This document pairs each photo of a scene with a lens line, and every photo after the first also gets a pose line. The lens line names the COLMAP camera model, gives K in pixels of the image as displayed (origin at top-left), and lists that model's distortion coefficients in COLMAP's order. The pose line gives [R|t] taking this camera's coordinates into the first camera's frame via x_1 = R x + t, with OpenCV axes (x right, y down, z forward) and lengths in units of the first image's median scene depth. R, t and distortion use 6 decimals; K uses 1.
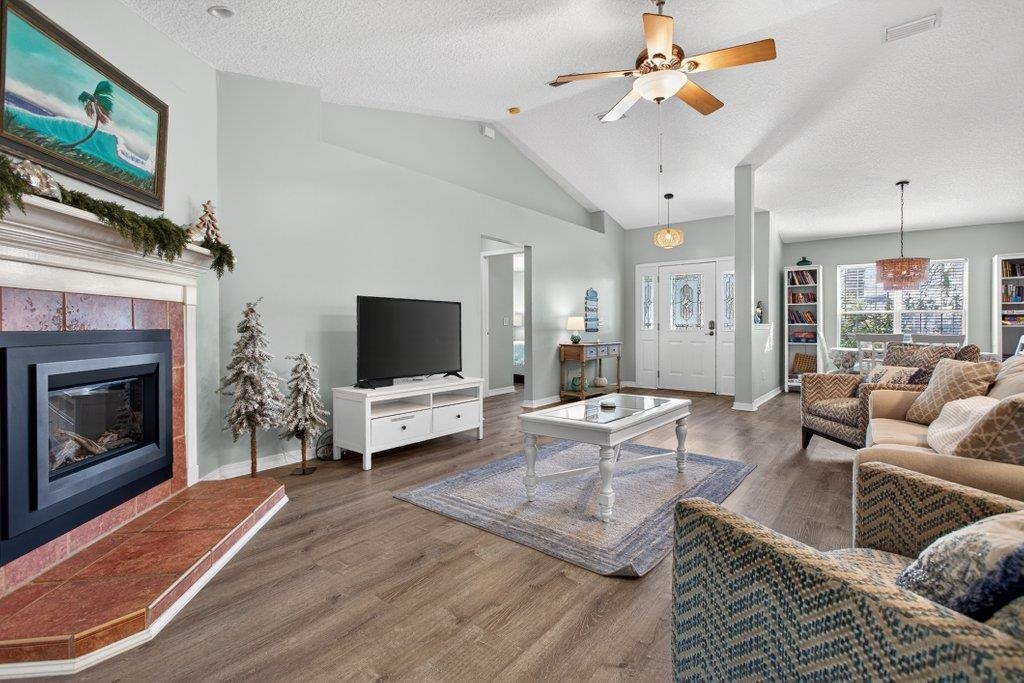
lens RADIAL K [[476.7, 0, 510.5], [0, 476.7, 327.8], [0, 0, 1]] dist [0.001388, 0.000239]
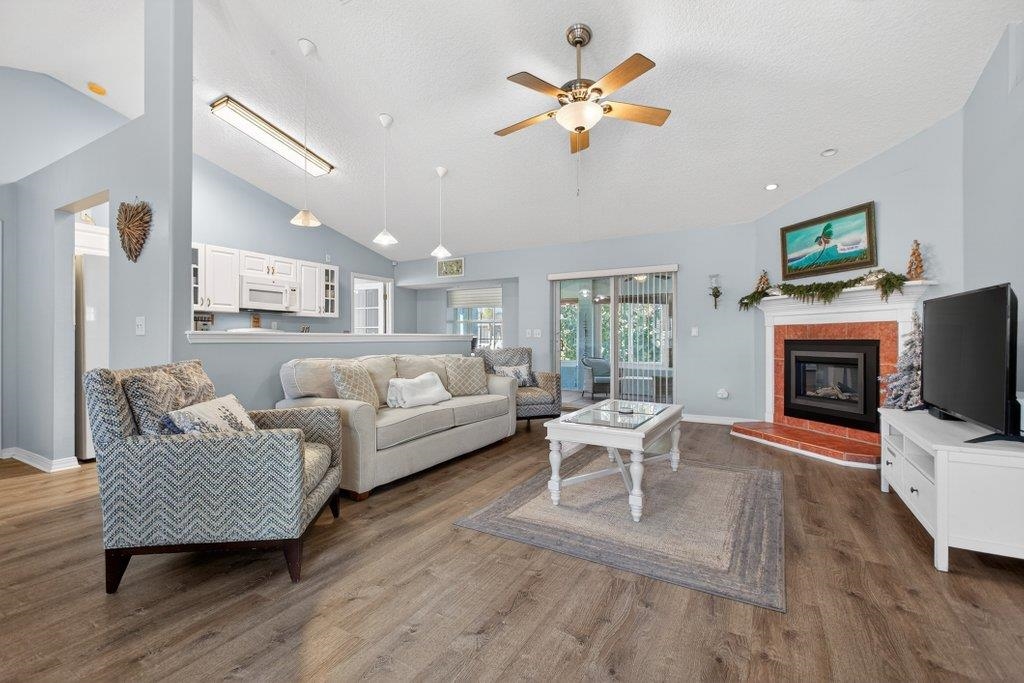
lens RADIAL K [[447.2, 0, 511.6], [0, 447.2, 337.7], [0, 0, 1]] dist [-0.000502, -0.000267]
pose [[-0.988861, 0.002630, -0.148818, 0.304244], [0.002893, 0.999995, -0.001551, -0.001456], [0.148814, -0.001965, -0.988863, 0.980373]]
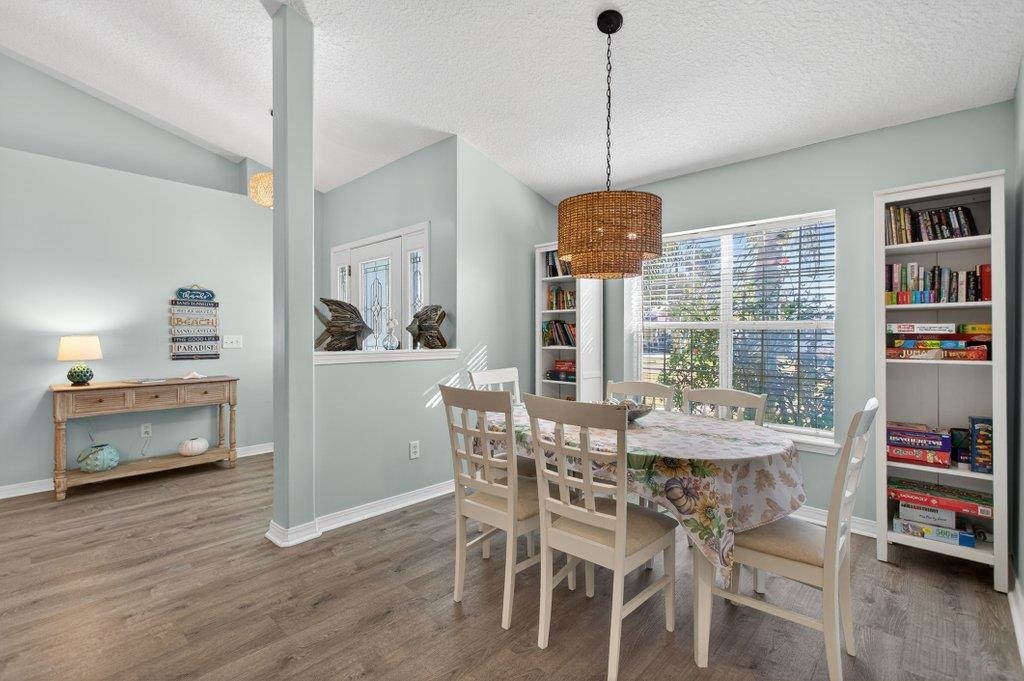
lens RADIAL K [[468.8, 0, 512.0], [0, 468.8, 340.5], [0, 0, 1]] dist [0.001055, 0.000164]
pose [[0.996443, 0.001278, -0.084263, 0.712436], [-0.000552, 0.999963, 0.008638, -0.024038], [0.084271, -0.008561, 0.996406, 0.542116]]
